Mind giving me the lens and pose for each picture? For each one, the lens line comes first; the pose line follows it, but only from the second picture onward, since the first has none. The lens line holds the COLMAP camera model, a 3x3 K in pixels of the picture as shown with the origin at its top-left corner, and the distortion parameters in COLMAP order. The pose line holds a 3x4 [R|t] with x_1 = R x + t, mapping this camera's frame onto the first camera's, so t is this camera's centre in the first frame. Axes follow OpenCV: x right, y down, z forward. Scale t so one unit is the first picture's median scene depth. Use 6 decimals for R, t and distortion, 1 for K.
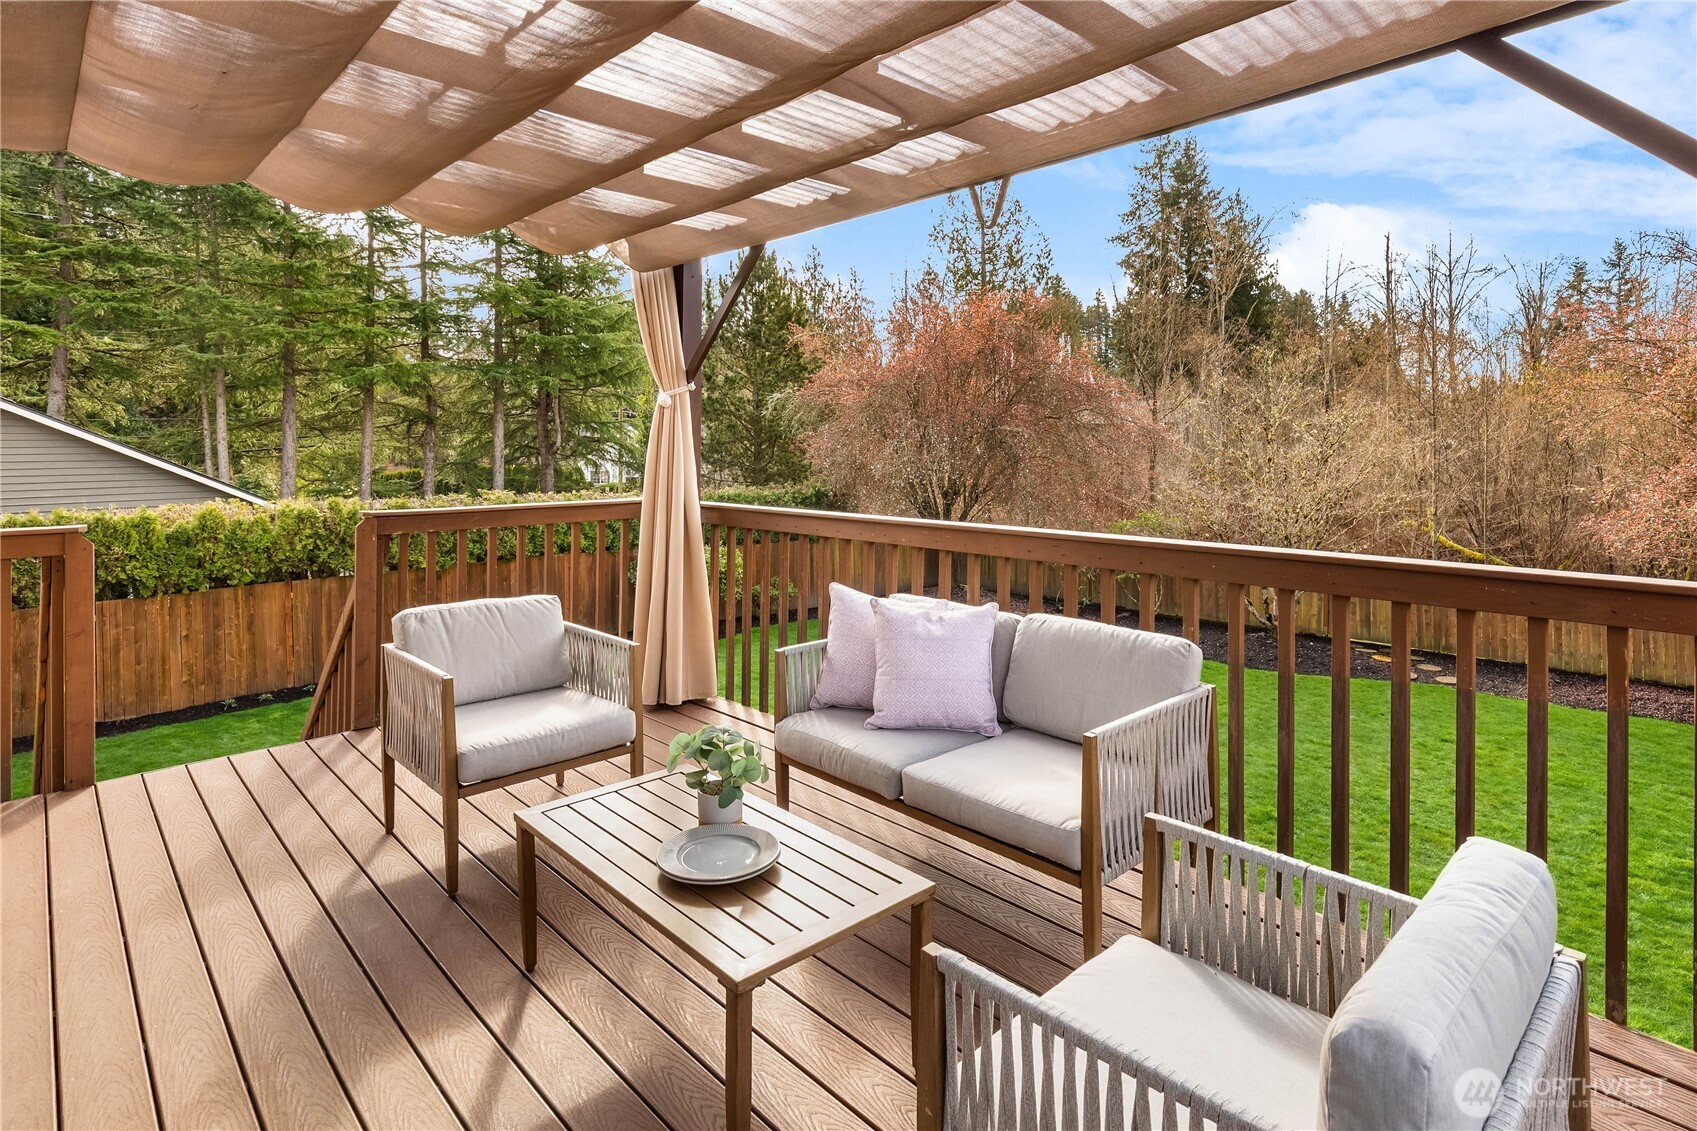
lens RADIAL K [[889.5, 0, 845.0], [0, 889.5, 459.3], [0, 0, 1]] dist [-0.002230, -0.000421]
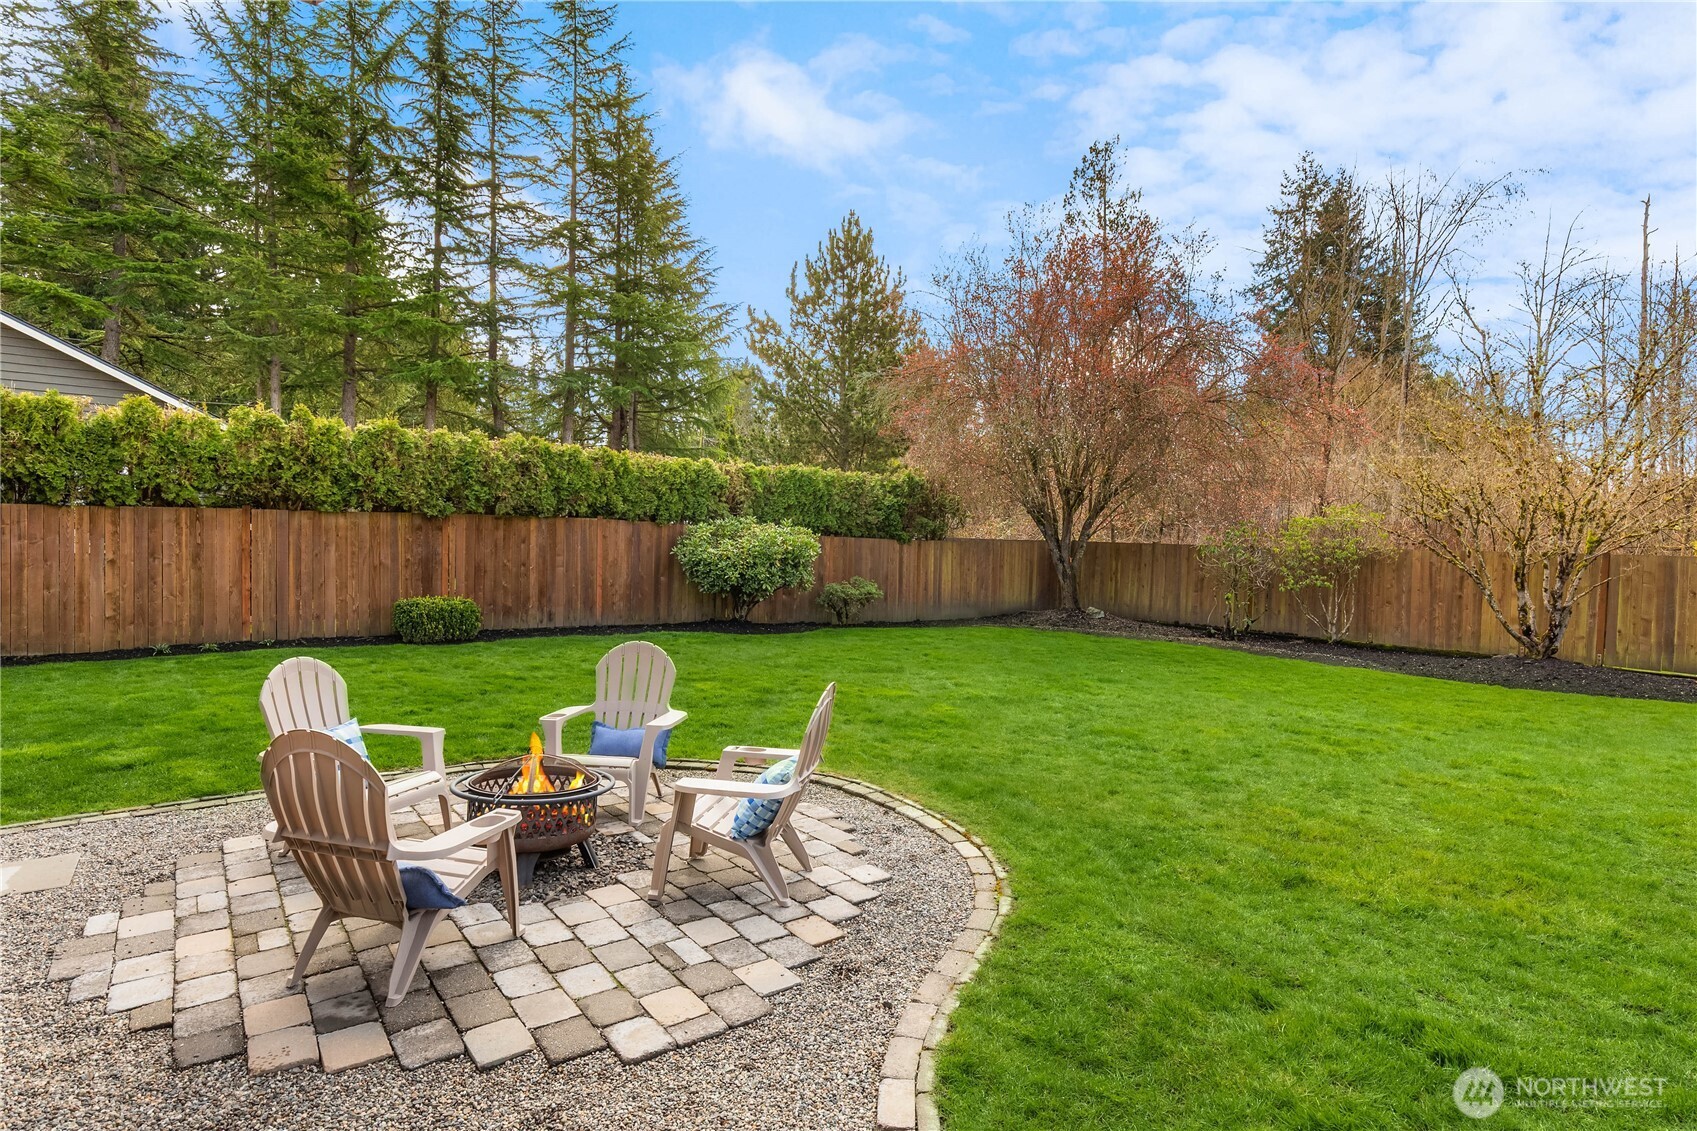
lens RADIAL K [[901.2, 0, 847.2], [0, 901.2, 566.1], [0, 0, 1]] dist [-0.000755, -0.000343]
pose [[0.994453, 0.039632, -0.097434, -0.007919], [-0.037505, 0.999019, 0.023565, 0.150517], [0.098273, -0.019780, 0.994963, 0.247234]]
